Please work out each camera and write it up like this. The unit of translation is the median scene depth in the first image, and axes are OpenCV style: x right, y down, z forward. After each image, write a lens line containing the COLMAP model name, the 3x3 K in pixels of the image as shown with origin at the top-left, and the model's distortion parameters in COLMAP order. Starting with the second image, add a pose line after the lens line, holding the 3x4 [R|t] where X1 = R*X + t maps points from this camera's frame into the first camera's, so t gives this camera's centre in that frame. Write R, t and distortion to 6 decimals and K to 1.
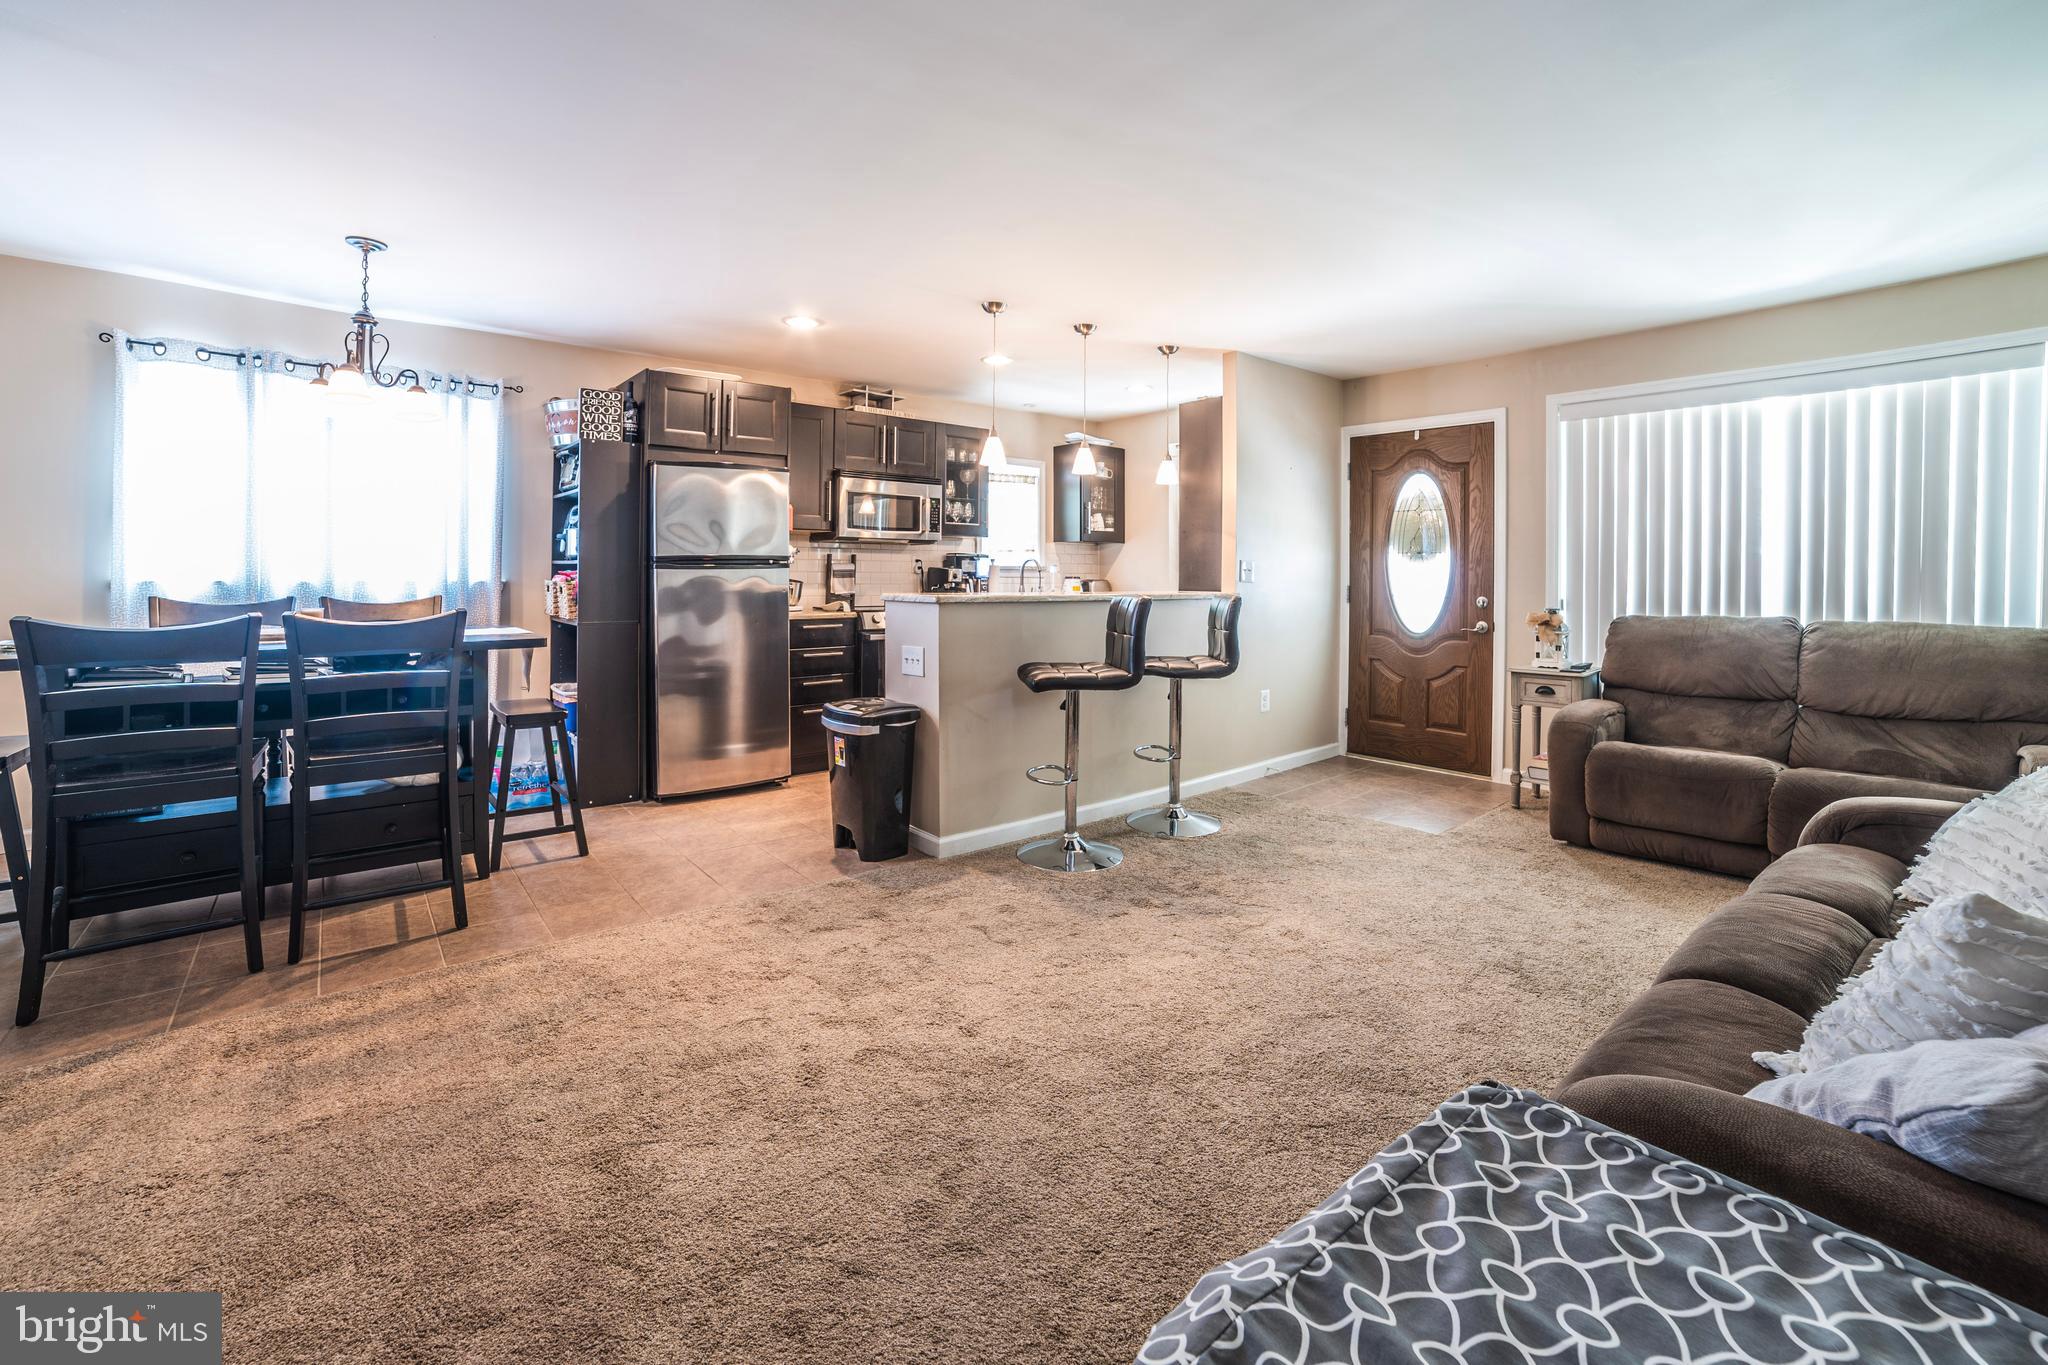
lens RADIAL K [[845.1, 0, 1082.0], [0, 845.1, 642.1], [0, 0, 1]] dist [-0.088610, 0.037980]
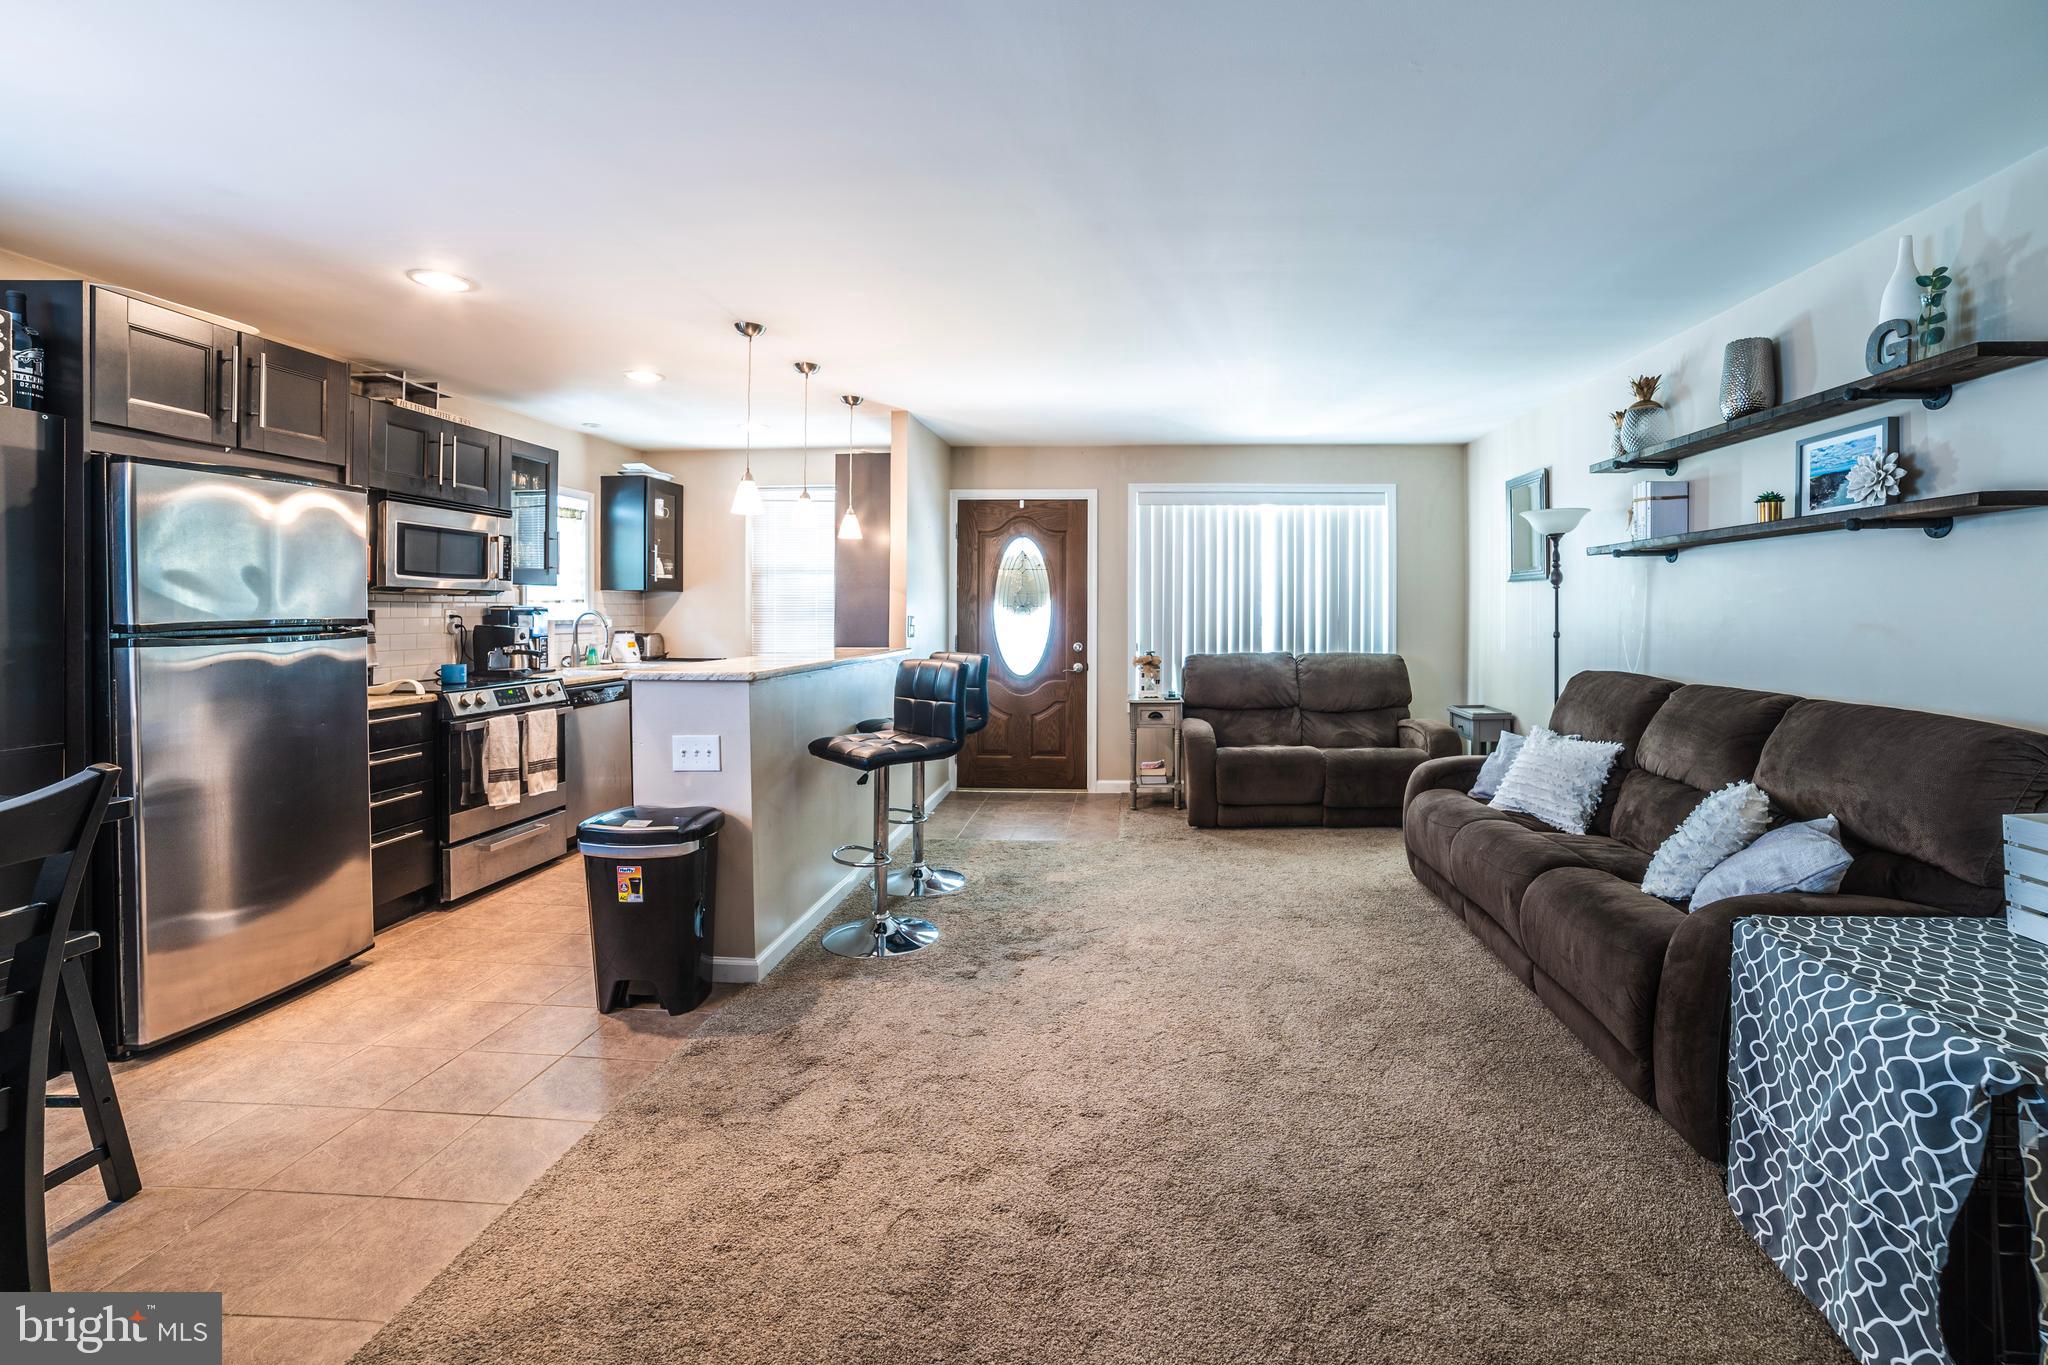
lens RADIAL K [[854.8, 0, 1014.9], [0, 854.8, 666.7], [0, 0, 1]] dist [-0.078423, 0.028283]
pose [[0.705064, -0.055127, 0.706998, -0.479383], [0.059178, 0.998070, 0.018808, -0.049556], [-0.706671, 0.028578, 0.706965, 0.184804]]
